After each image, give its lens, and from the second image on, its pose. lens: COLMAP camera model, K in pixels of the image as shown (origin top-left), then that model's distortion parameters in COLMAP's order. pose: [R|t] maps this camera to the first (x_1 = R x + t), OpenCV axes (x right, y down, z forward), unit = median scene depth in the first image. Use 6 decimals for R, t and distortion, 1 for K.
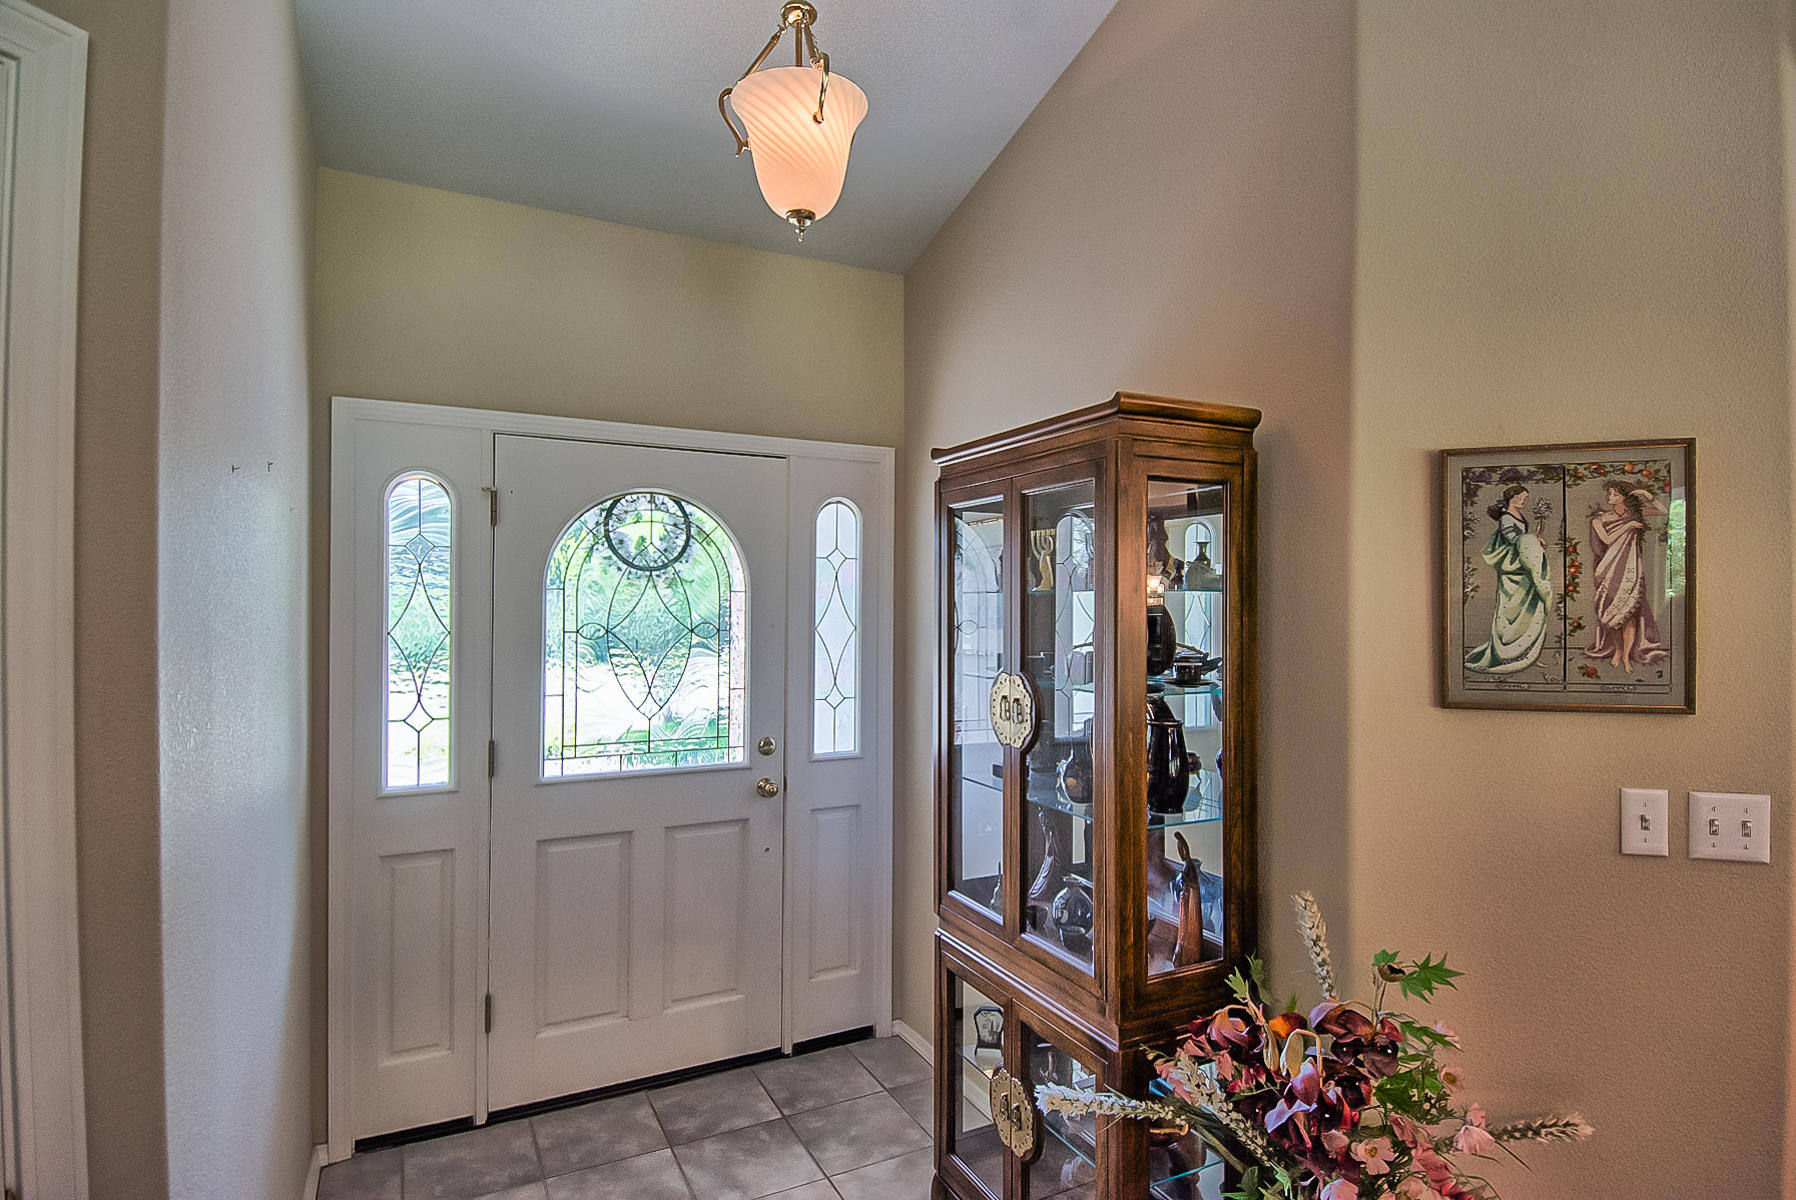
lens RADIAL K [[957.9, 0, 906.9], [0, 957.9, 590.7], [0, 0, 1]] dist [0.035472, -0.047904]
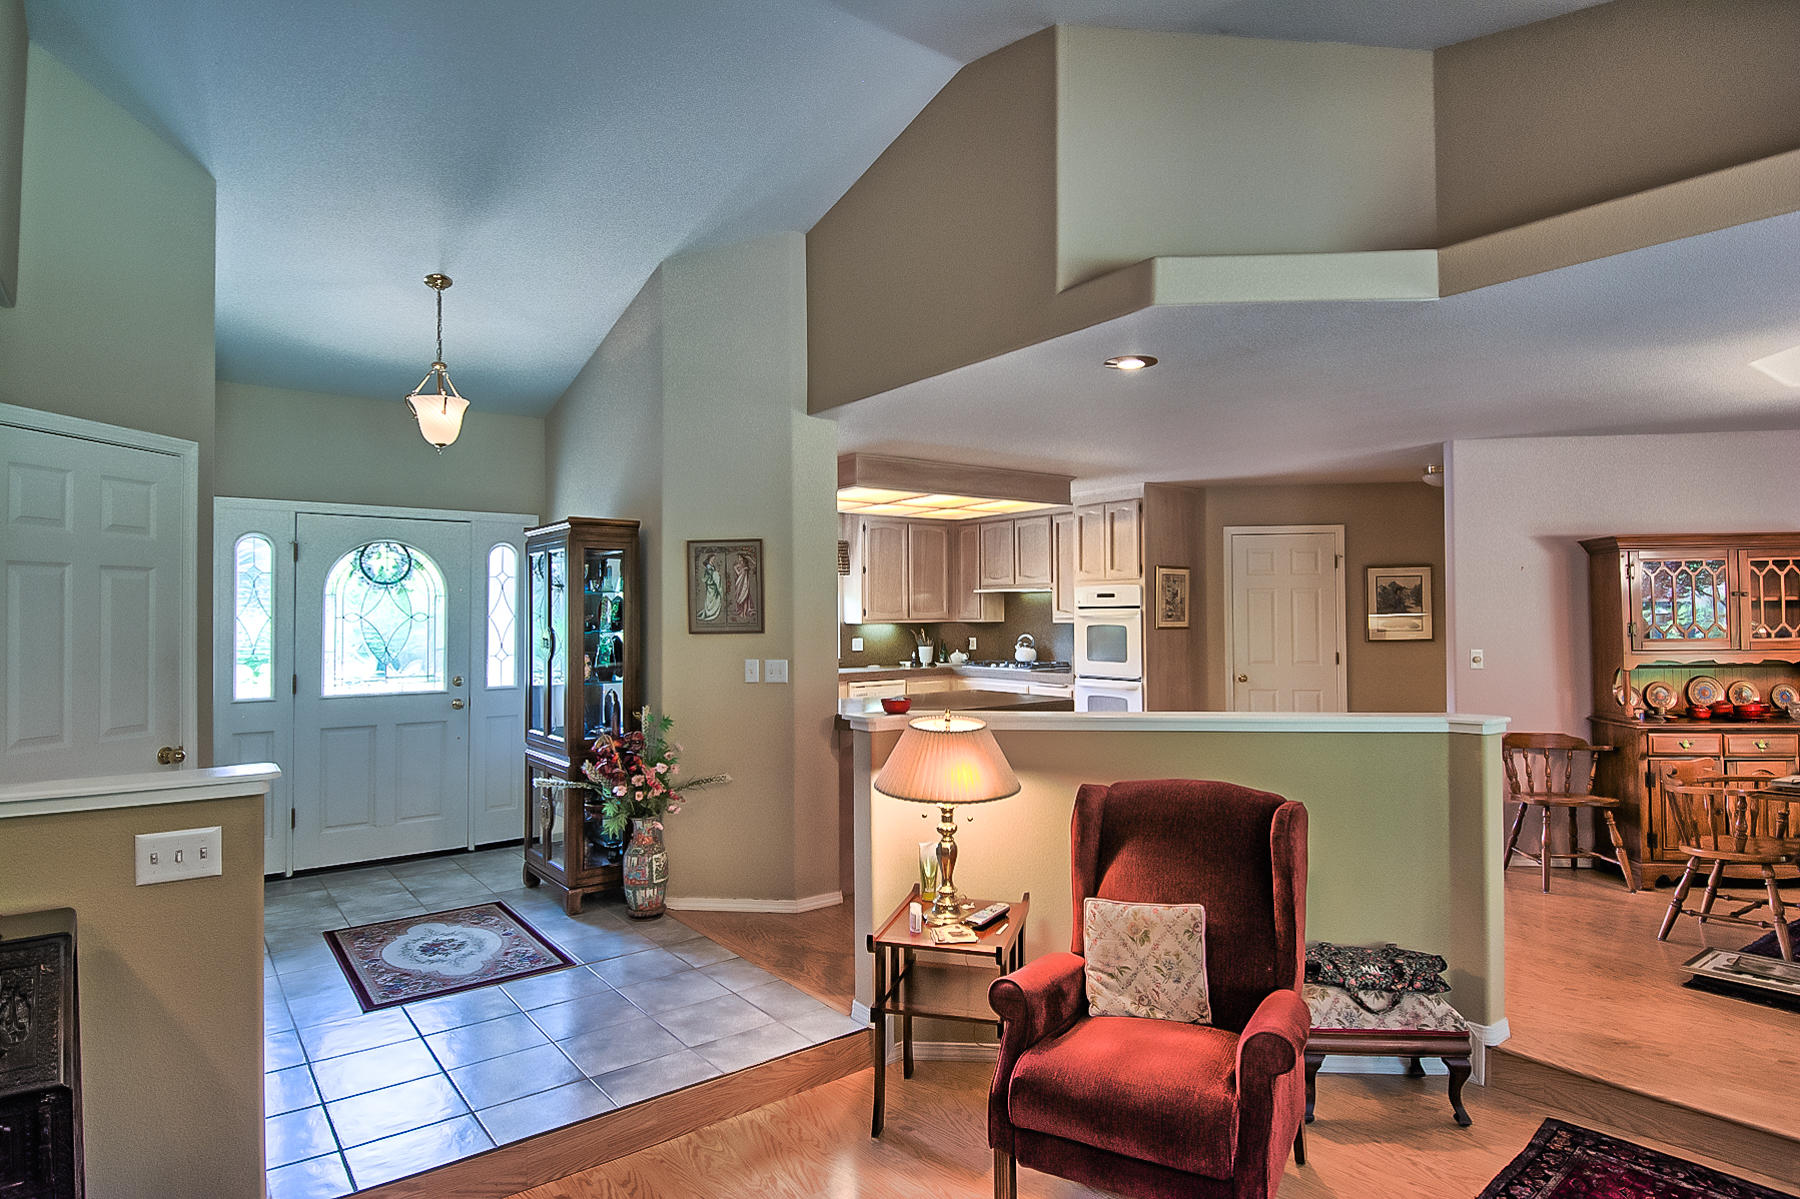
lens RADIAL K [[960.0, 0, 908.9], [0, 960.0, 590.1], [0, 0, 1]] dist [0.035472, -0.047904]
pose [[0.980168, -0.004884, 0.198109, 0.380117], [0.007153, 0.999917, -0.010736, 0.018526], [-0.198040, 0.011940, 0.980121, -1.110801]]
